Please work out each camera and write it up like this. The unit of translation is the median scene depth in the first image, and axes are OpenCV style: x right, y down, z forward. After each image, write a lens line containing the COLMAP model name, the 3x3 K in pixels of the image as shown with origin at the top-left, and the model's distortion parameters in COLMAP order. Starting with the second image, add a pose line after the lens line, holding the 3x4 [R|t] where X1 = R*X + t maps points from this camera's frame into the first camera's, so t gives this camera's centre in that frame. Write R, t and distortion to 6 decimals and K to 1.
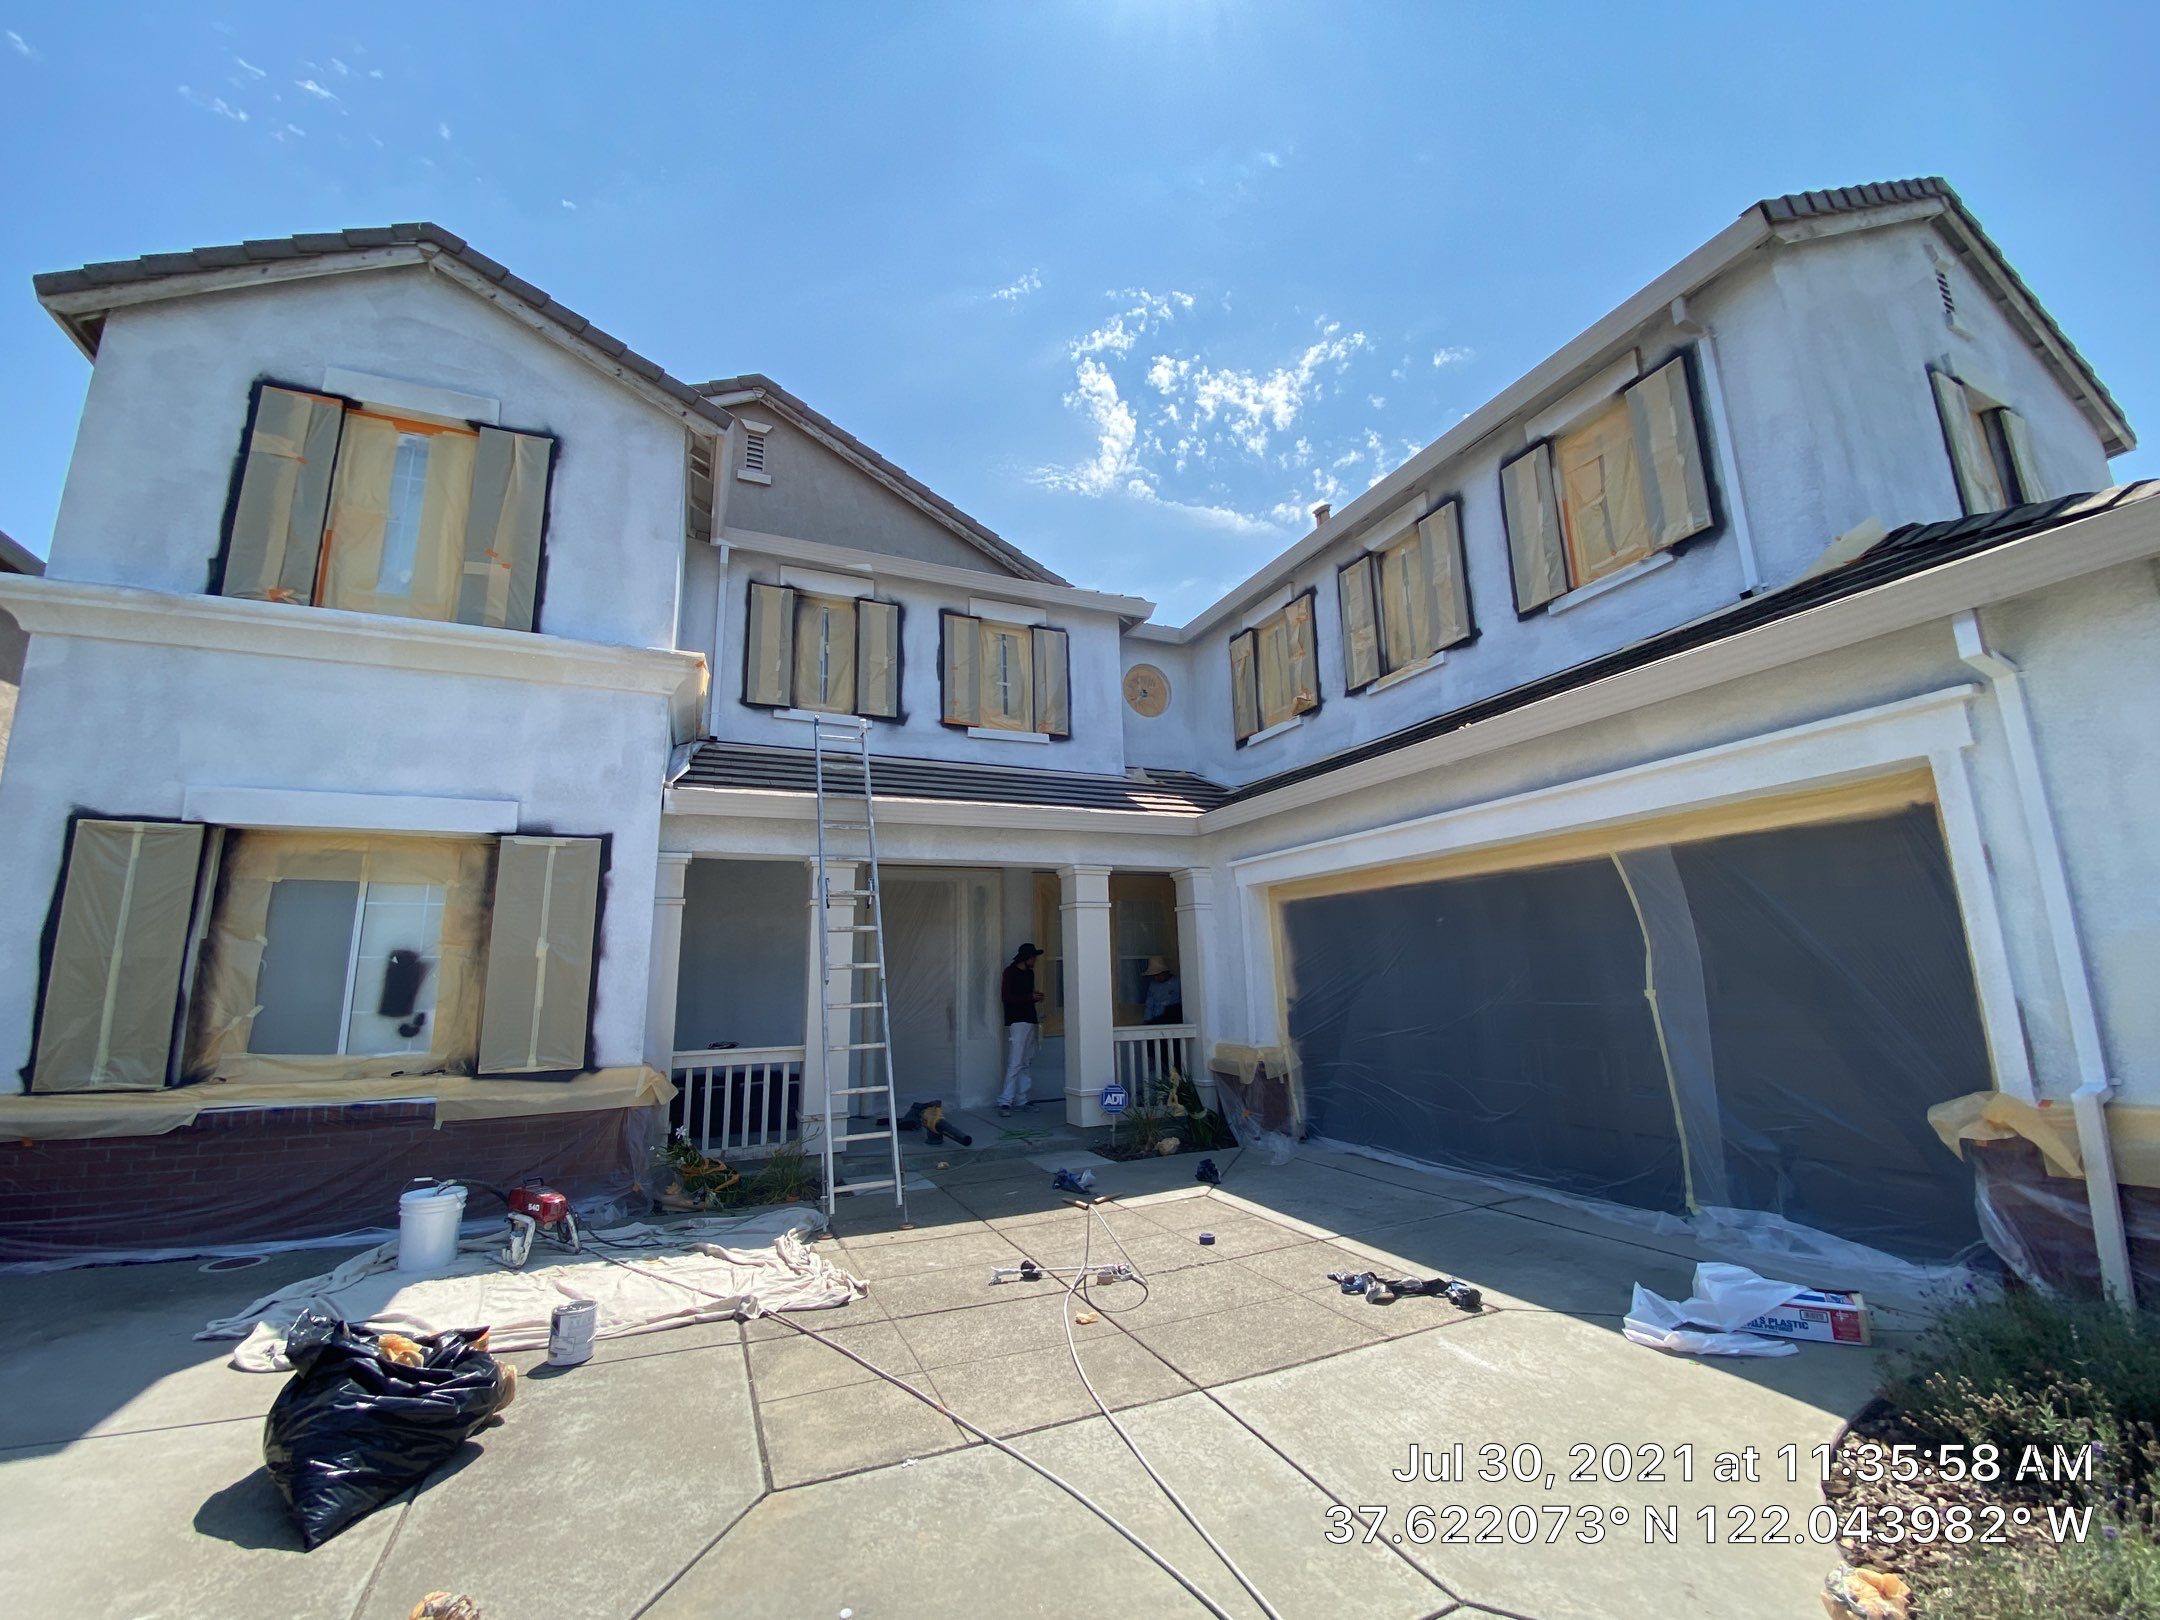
lens RADIAL K [[872.3, 0, 1076.4], [0, 872.3, 816.0], [0, 0, 1]] dist [0.014421, -0.017889]
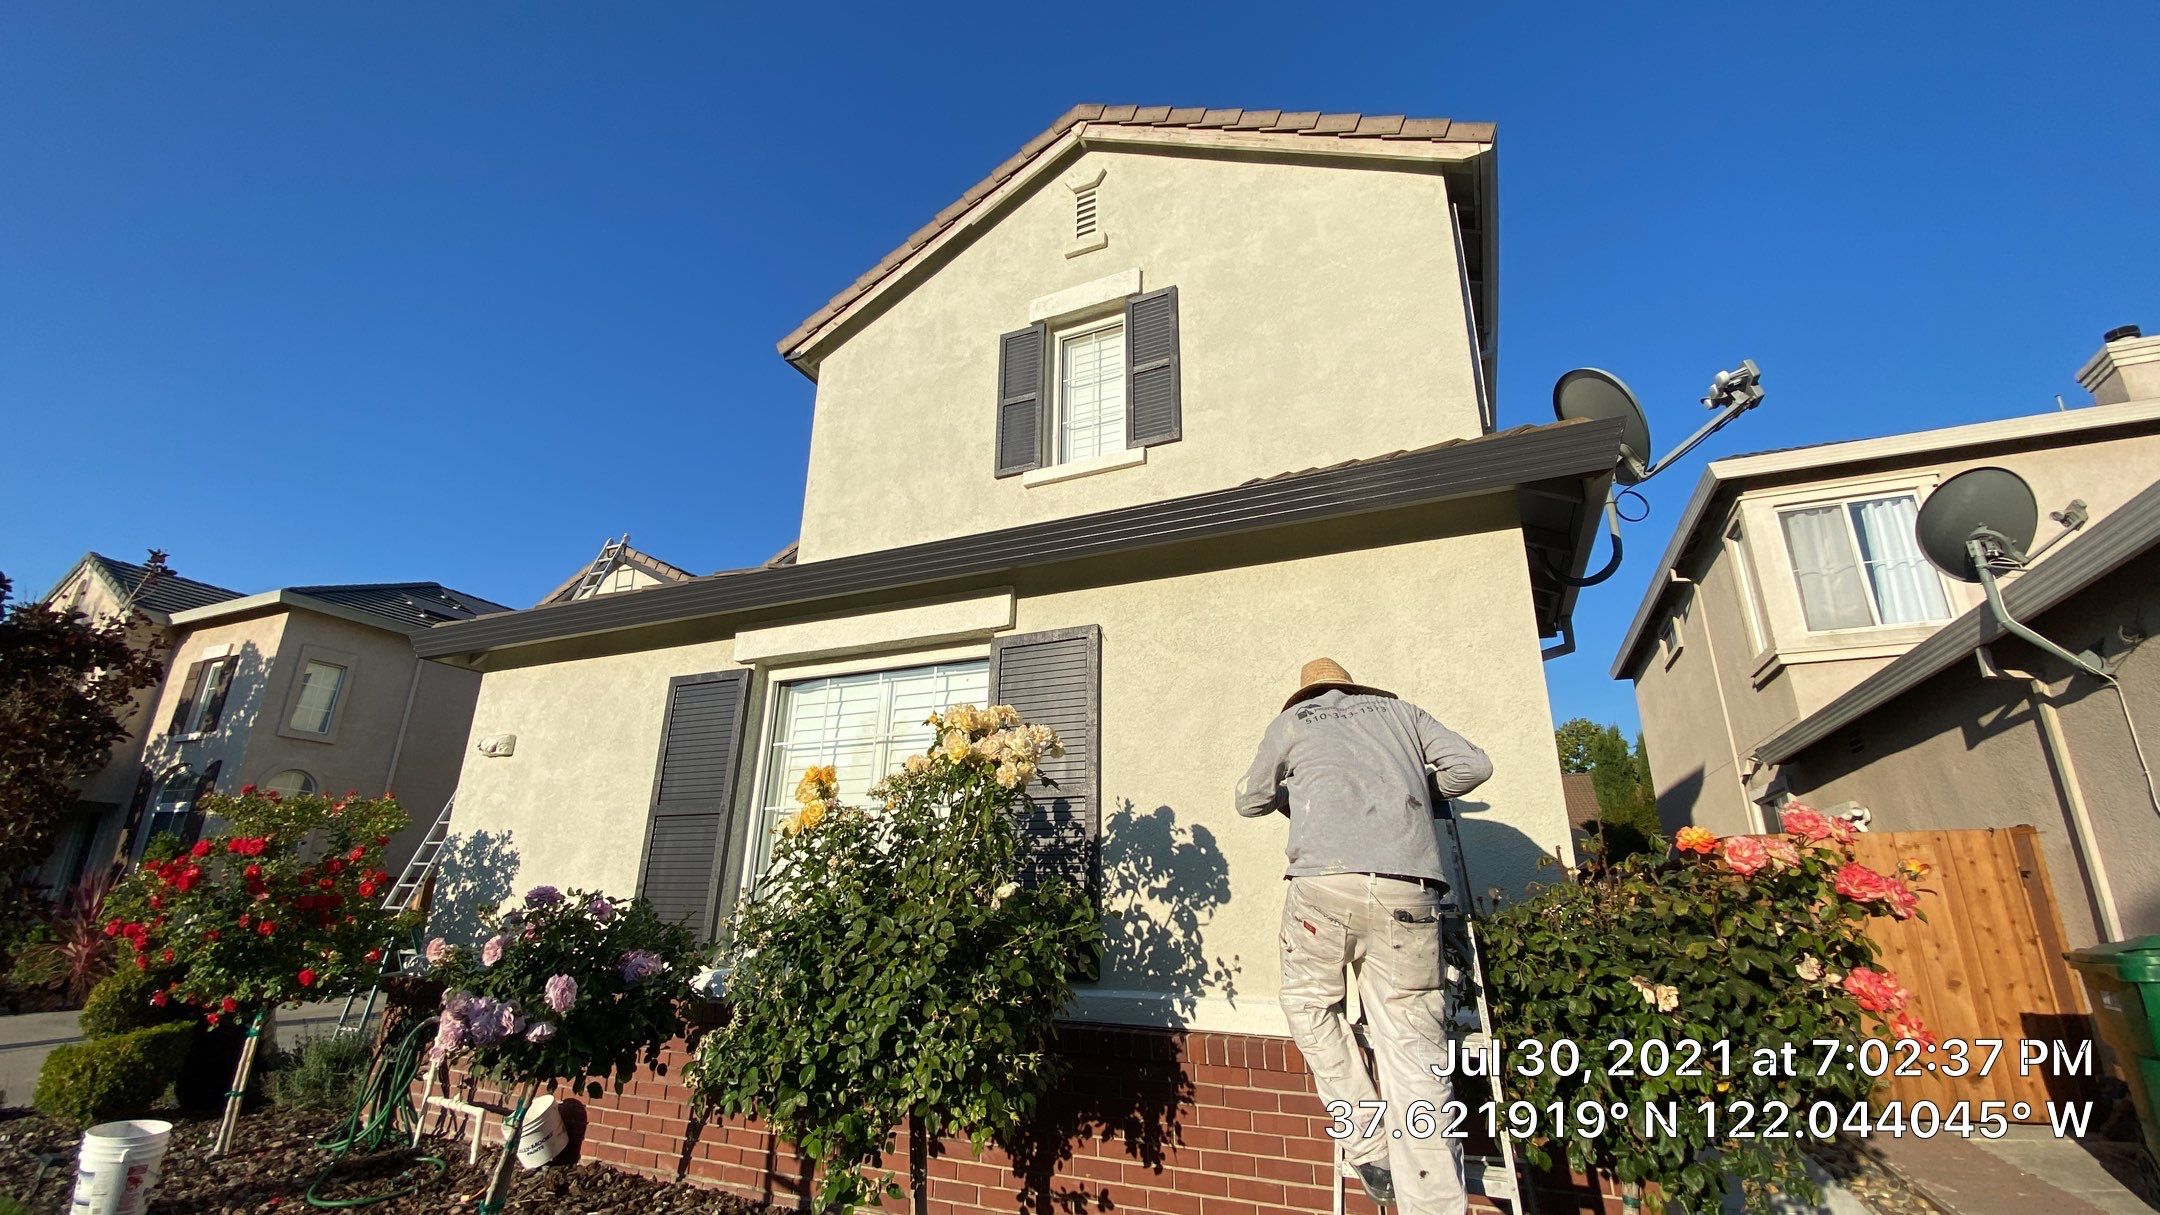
lens RADIAL K [[874.0, 0, 1078.7], [0, 874.0, 614.4], [0, 0, 1]] dist [0.018281, -0.018076]
pose [[0.666639, -0.207495, -0.715918, 1.601903], [0.115503, 0.977628, -0.175794, 0.047864], [0.736377, 0.034500, 0.675691, 0.280392]]
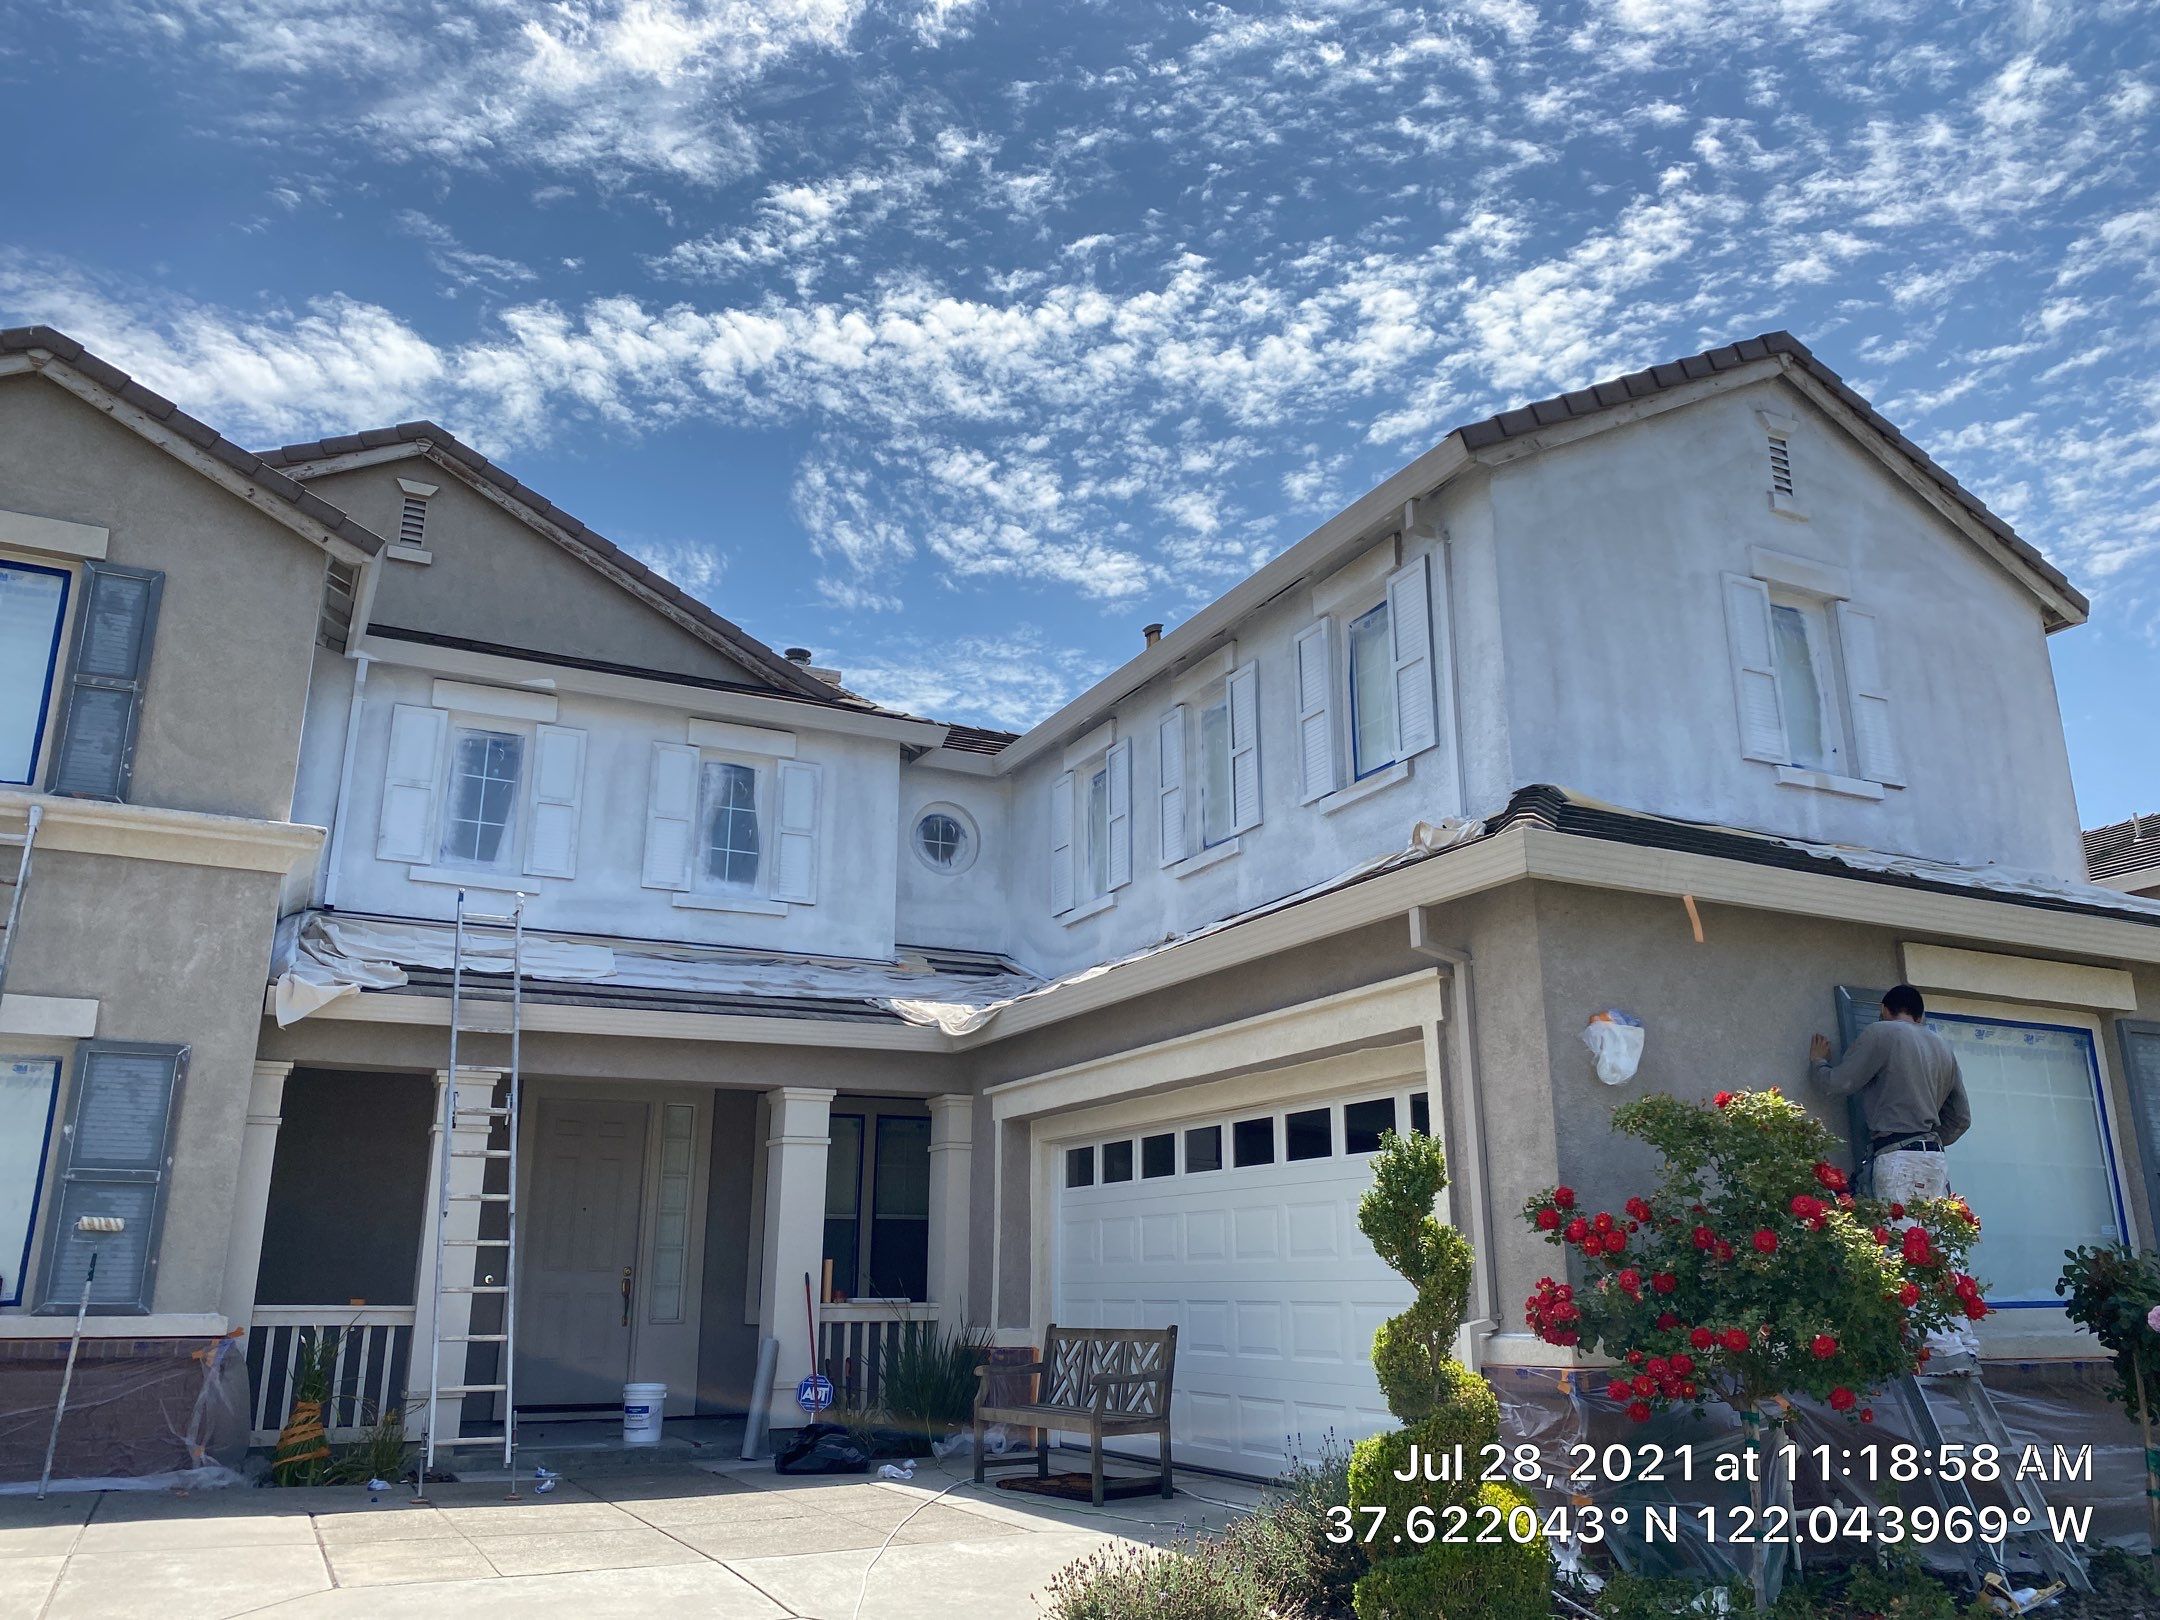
lens RADIAL K [[1669.5, 0, 1079.2], [0, 1669.5, 805.4], [0, 0, 1]] dist [0.001542, -0.002595]
pose [[0.998728, 0.035863, 0.035438, 0.235248], [-0.032240, 0.994664, -0.097998, -0.067818], [-0.038764, 0.096731, 0.994555, -0.616587]]
